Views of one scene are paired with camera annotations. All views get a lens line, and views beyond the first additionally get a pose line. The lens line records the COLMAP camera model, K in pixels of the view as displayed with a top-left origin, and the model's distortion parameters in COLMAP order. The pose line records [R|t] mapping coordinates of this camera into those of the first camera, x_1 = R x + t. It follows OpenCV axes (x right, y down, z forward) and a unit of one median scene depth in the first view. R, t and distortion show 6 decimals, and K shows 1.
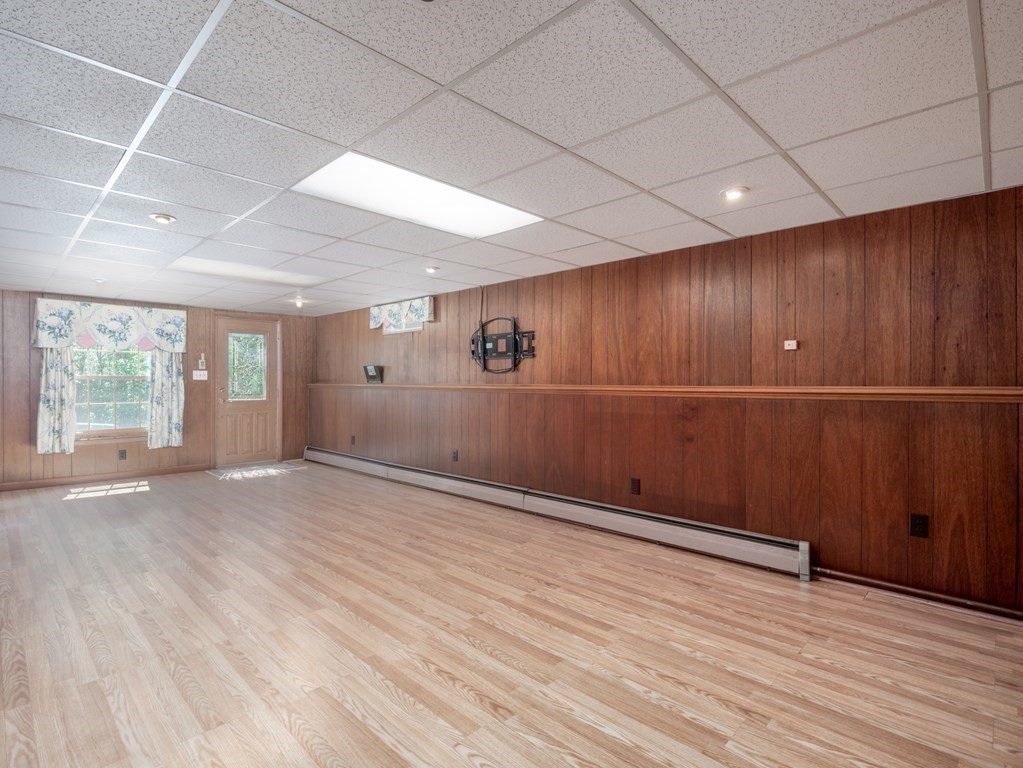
lens RADIAL K [[516.0, 0, 516.9], [0, 516.0, 388.0], [0, 0, 1]] dist [-0.021748, -0.001582]
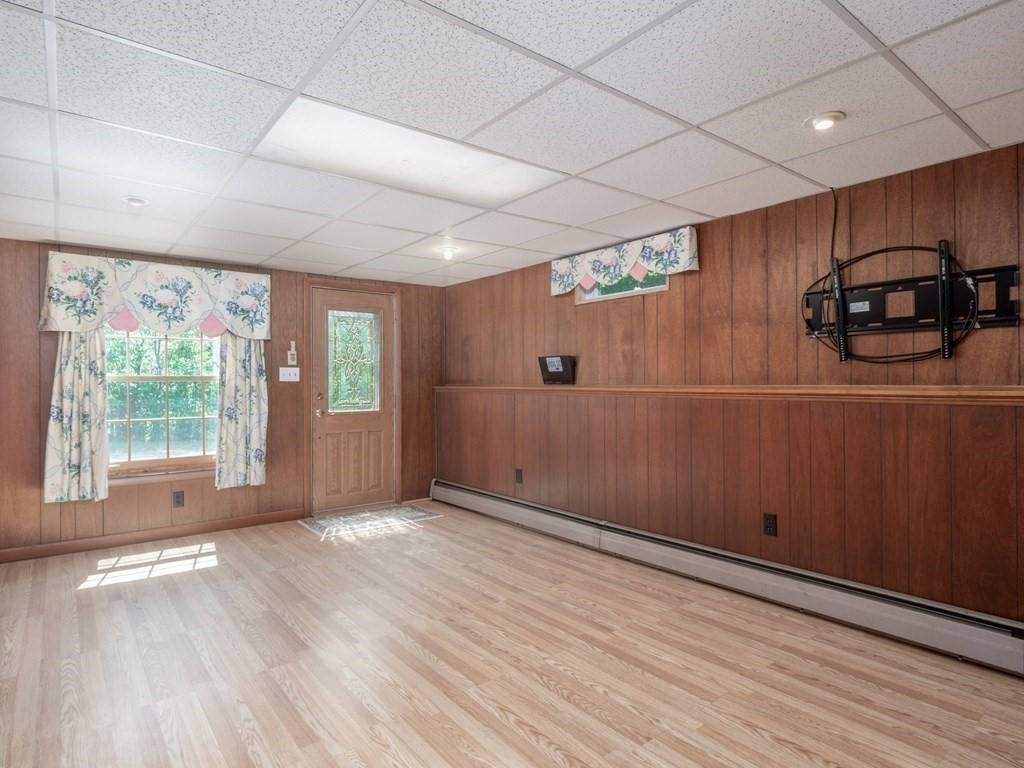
lens RADIAL K [[576.2, 0, 506.8], [0, 576.2, 388.0], [0, 0, 1]] dist [0.002369, -0.002194]
pose [[0.989899, -0.006701, -0.141616, -0.248817], [0.005927, 0.999965, -0.005888, -0.001669], [0.141650, 0.004989, 0.989904, 0.321602]]
